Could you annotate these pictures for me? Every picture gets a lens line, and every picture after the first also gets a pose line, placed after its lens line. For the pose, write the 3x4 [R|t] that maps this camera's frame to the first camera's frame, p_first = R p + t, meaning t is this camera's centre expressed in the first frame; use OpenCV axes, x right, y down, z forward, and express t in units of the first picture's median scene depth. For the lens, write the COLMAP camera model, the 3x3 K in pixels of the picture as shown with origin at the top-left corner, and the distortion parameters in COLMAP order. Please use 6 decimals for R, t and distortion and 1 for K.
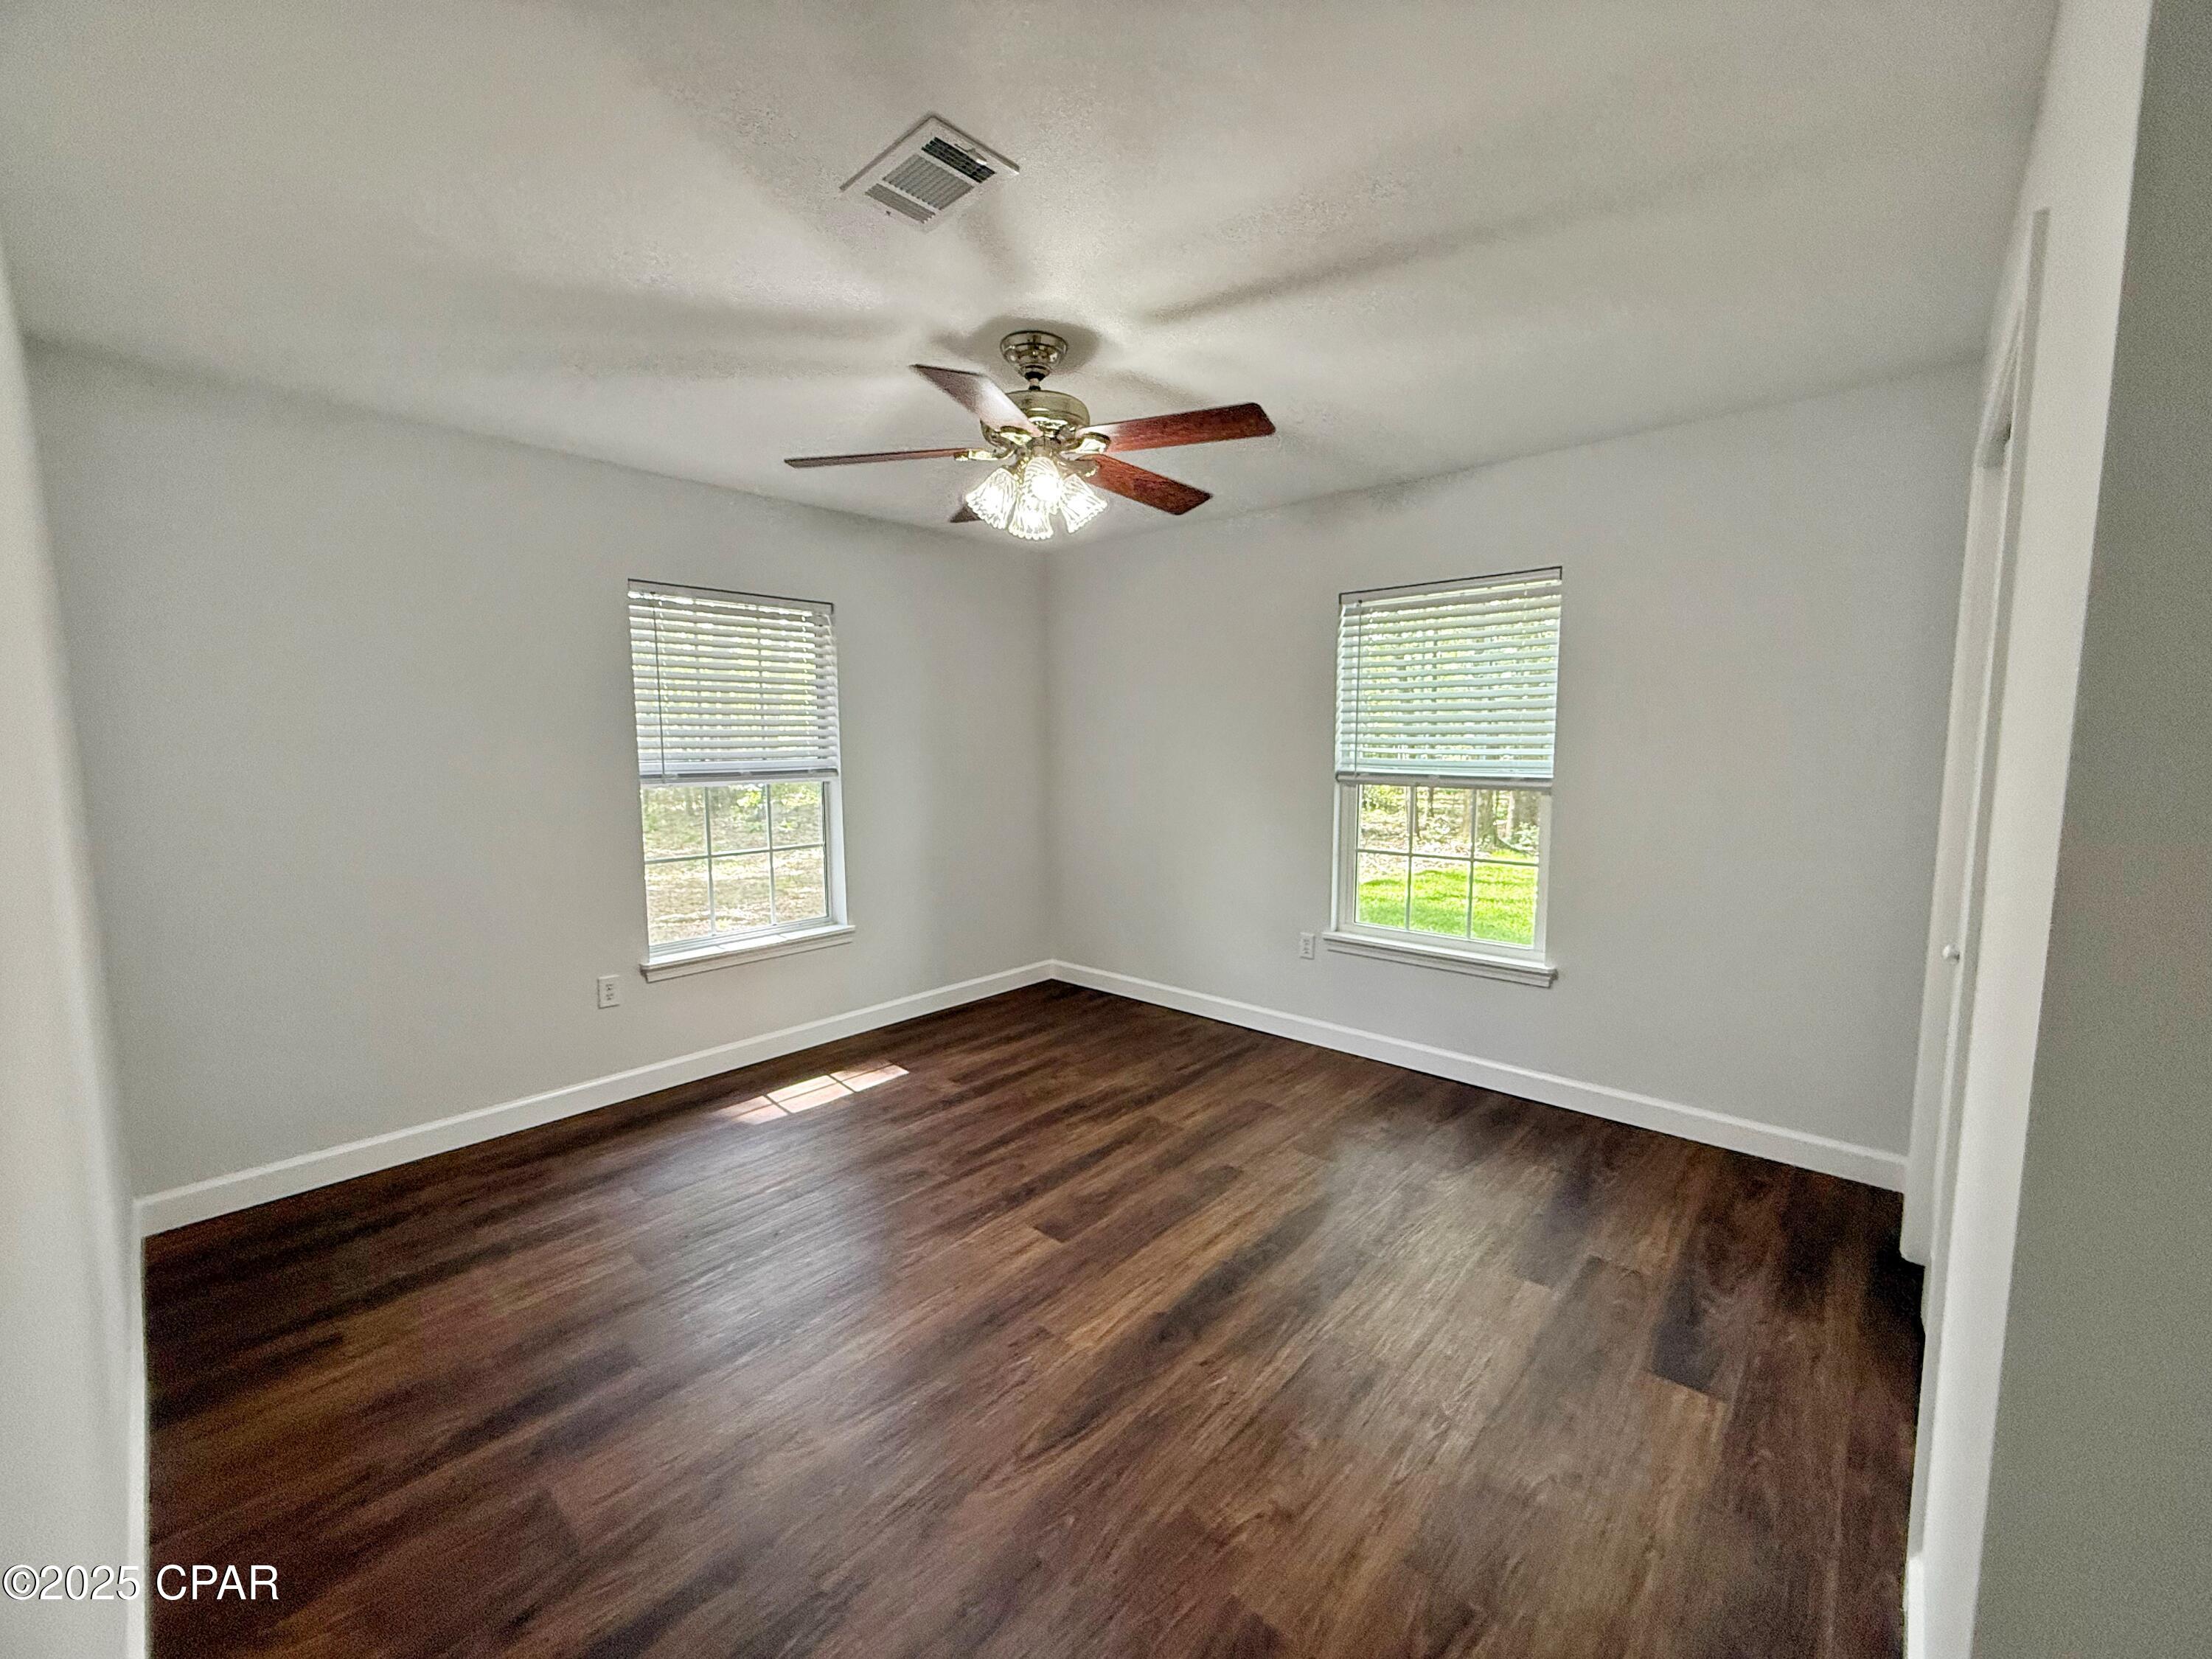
lens RADIAL K [[885.7, 0, 1101.0], [0, 885.7, 829.9], [0, 0, 1]] dist [-0.001218, -0.000097]
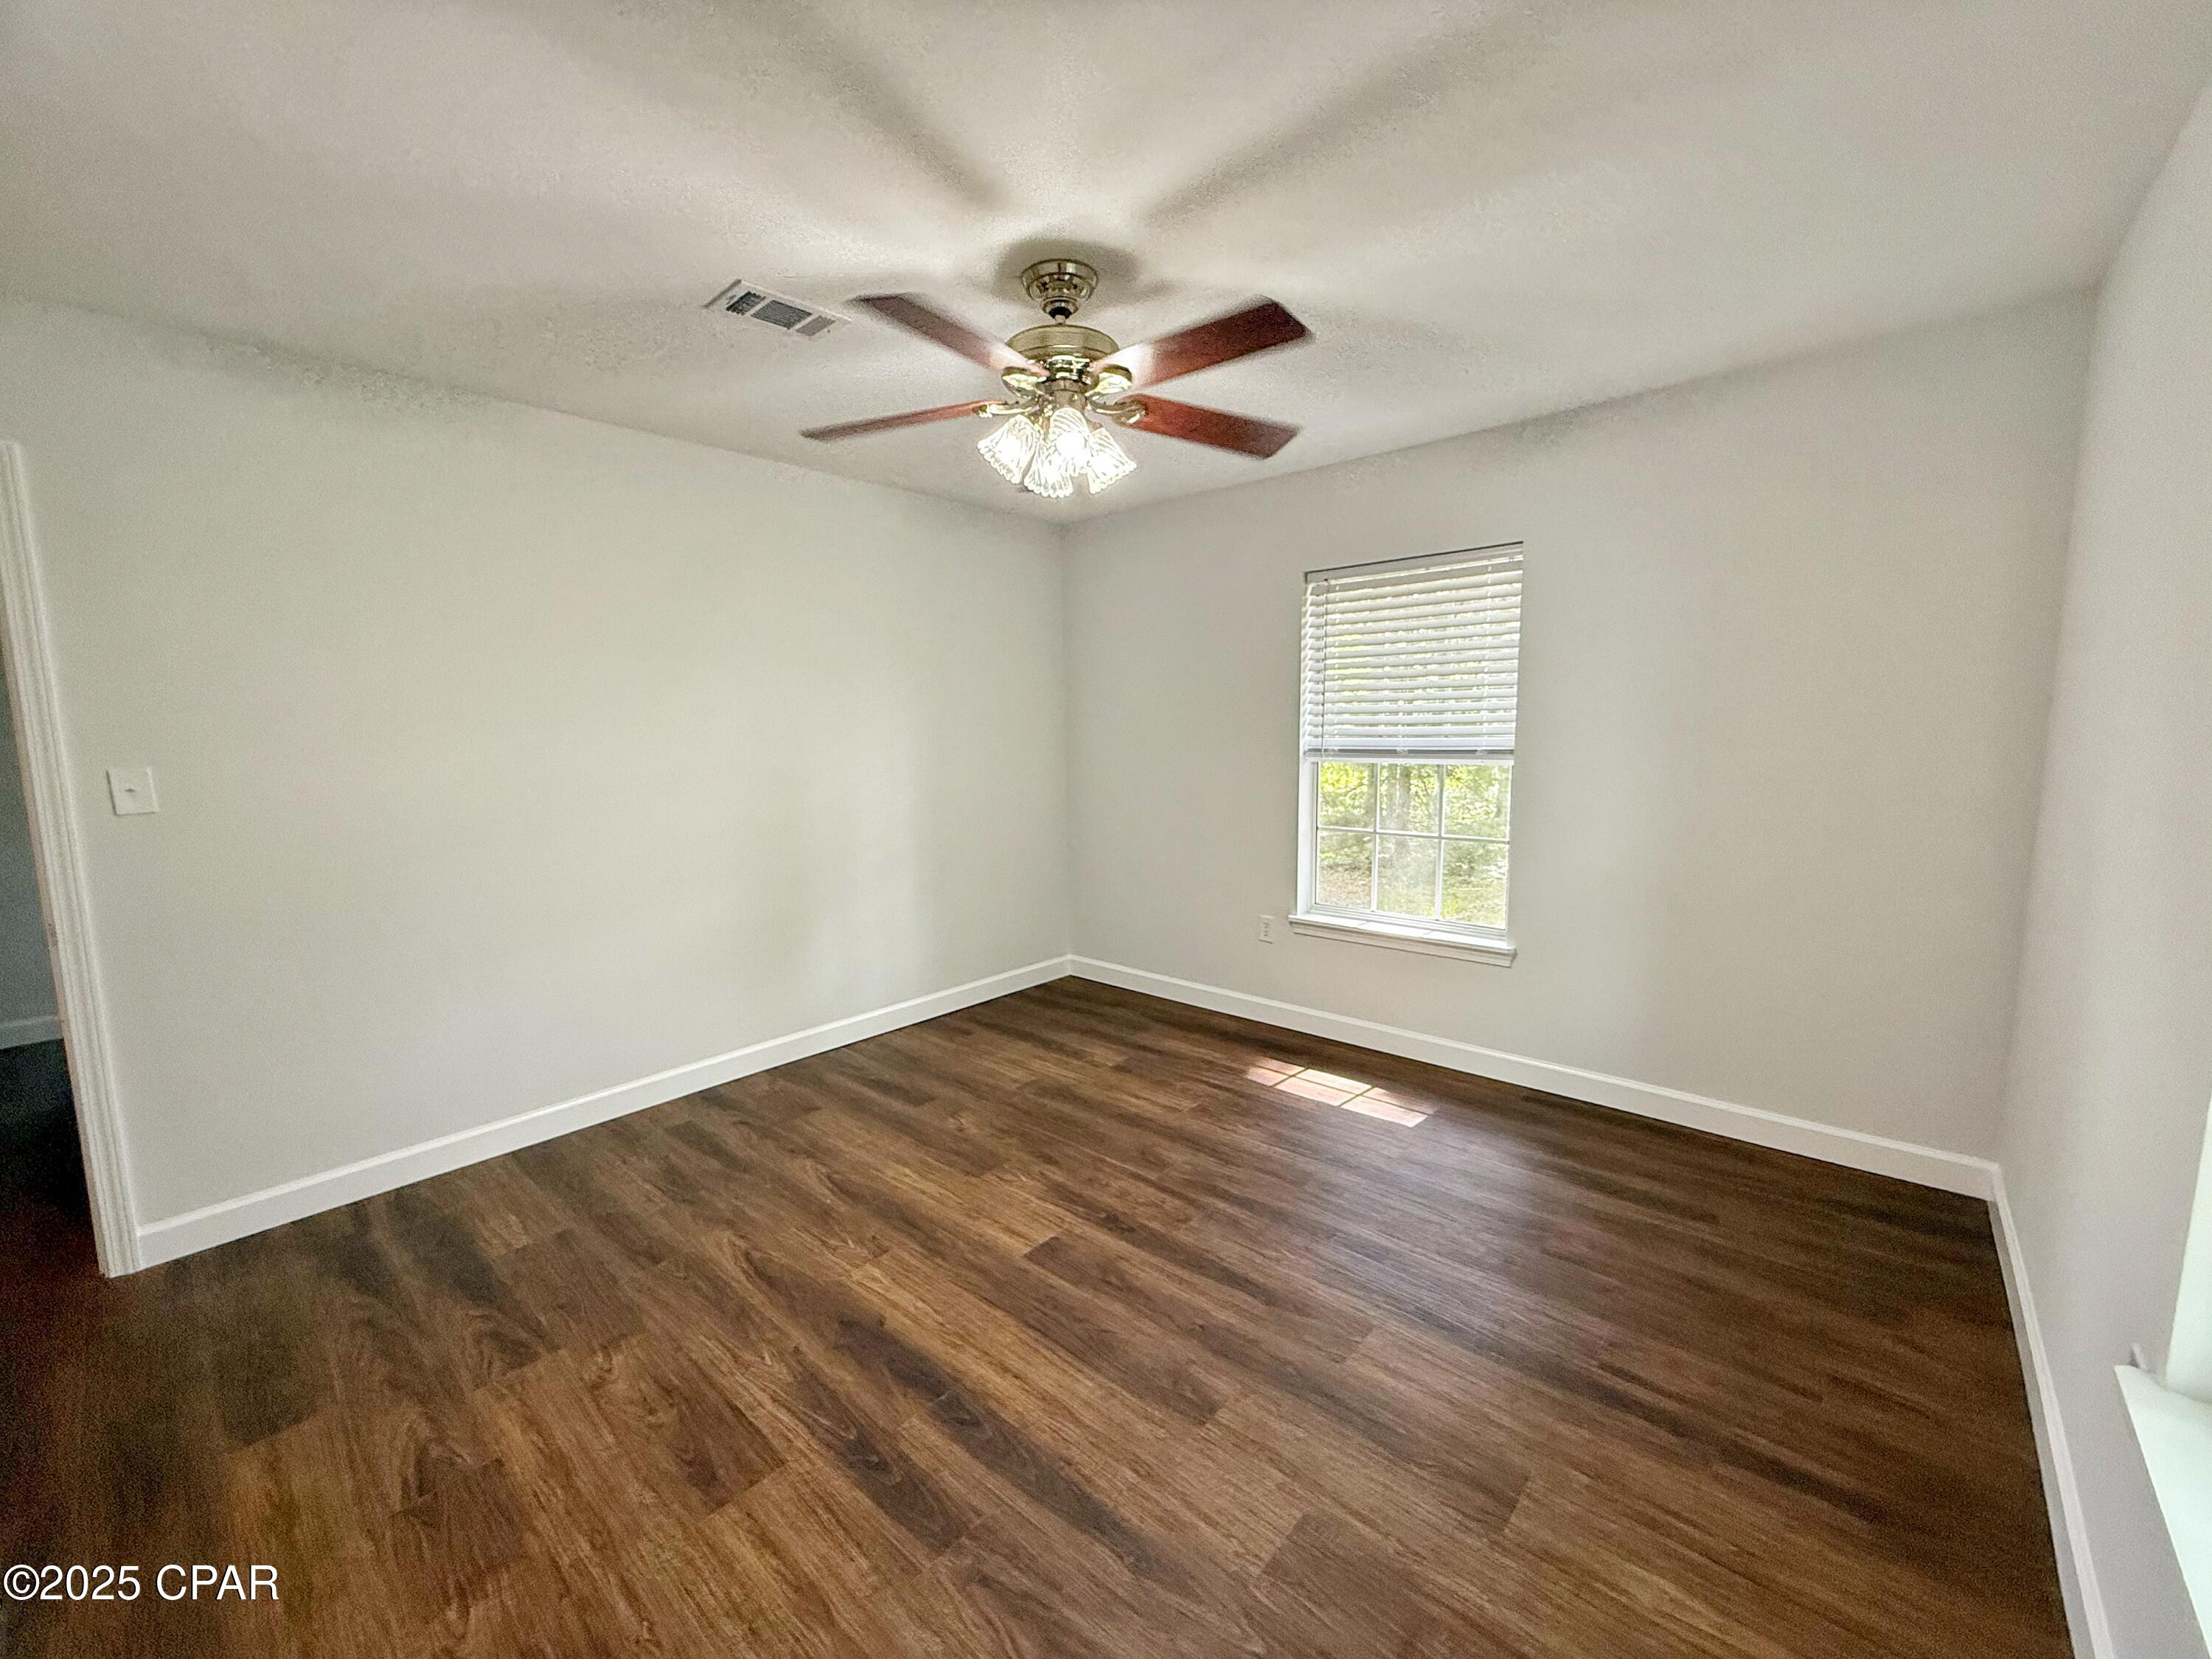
lens RADIAL K [[885.7, 0, 1101.0], [0, 885.7, 829.9], [0, 0, 1]] dist [-0.001218, -0.000097]
pose [[0.002989, 0.126426, -0.991972, 0.775490], [-0.087672, 0.988189, 0.125680, -0.101509], [0.996145, 0.086593, 0.014037, 0.955142]]
